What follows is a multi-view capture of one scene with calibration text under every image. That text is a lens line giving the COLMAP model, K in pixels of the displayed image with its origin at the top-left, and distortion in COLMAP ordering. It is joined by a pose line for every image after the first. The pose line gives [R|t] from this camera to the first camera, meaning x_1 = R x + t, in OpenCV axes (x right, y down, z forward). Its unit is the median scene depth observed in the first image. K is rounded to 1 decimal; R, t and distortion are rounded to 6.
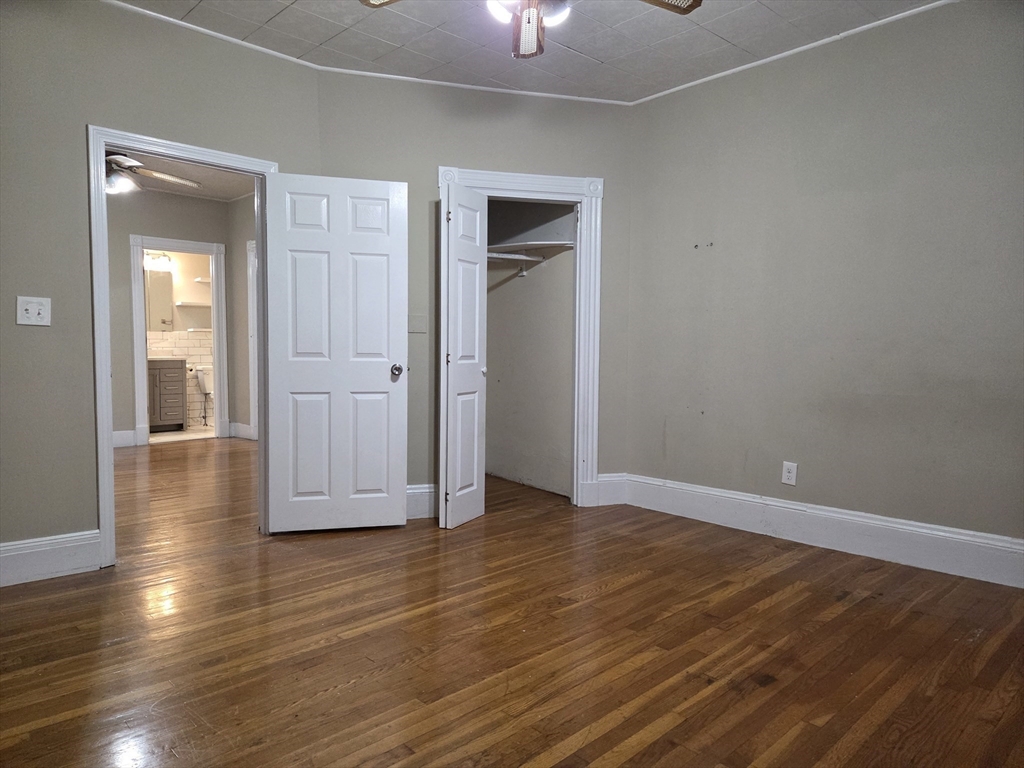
lens RADIAL K [[689.2, 0, 515.0], [0, 689.2, 382.1], [0, 0, 1]] dist [0.051817, -0.033321]
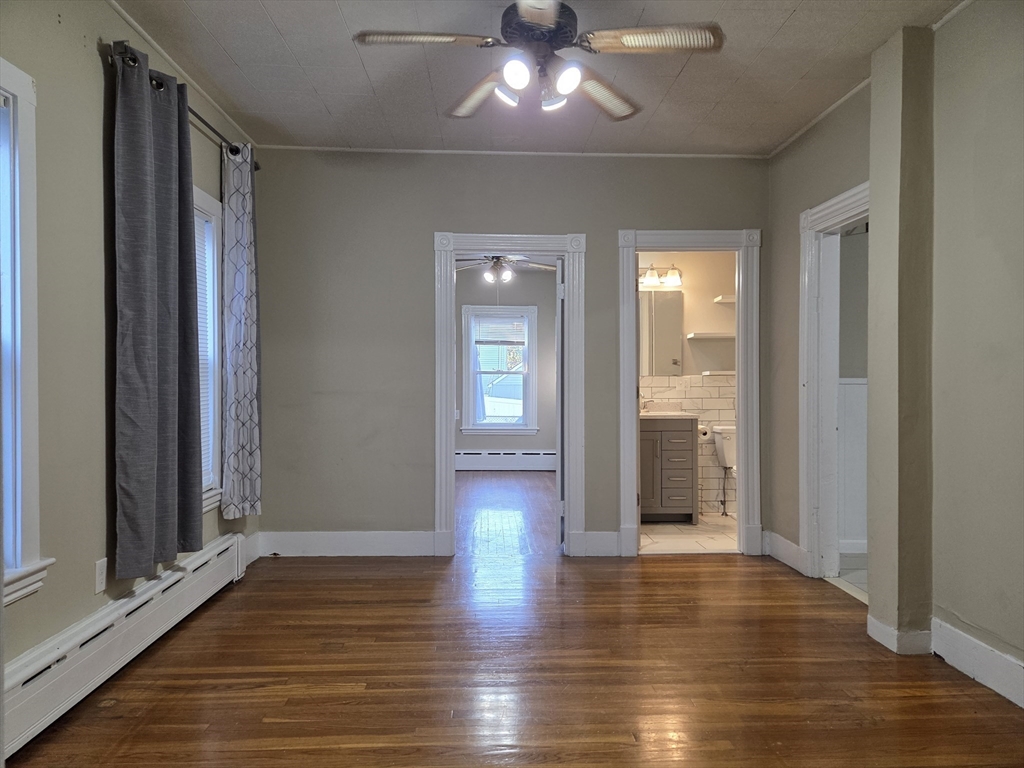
lens RADIAL K [[689.2, 0, 511.2], [0, 689.2, 382.9], [0, 0, 1]] dist [0.051817, -0.033321]
pose [[0.748847, -0.003811, -0.662732, -0.160988], [-0.031643, 0.998637, -0.041497, -0.031661], [0.661987, 0.052045, 0.747706, 0.370745]]
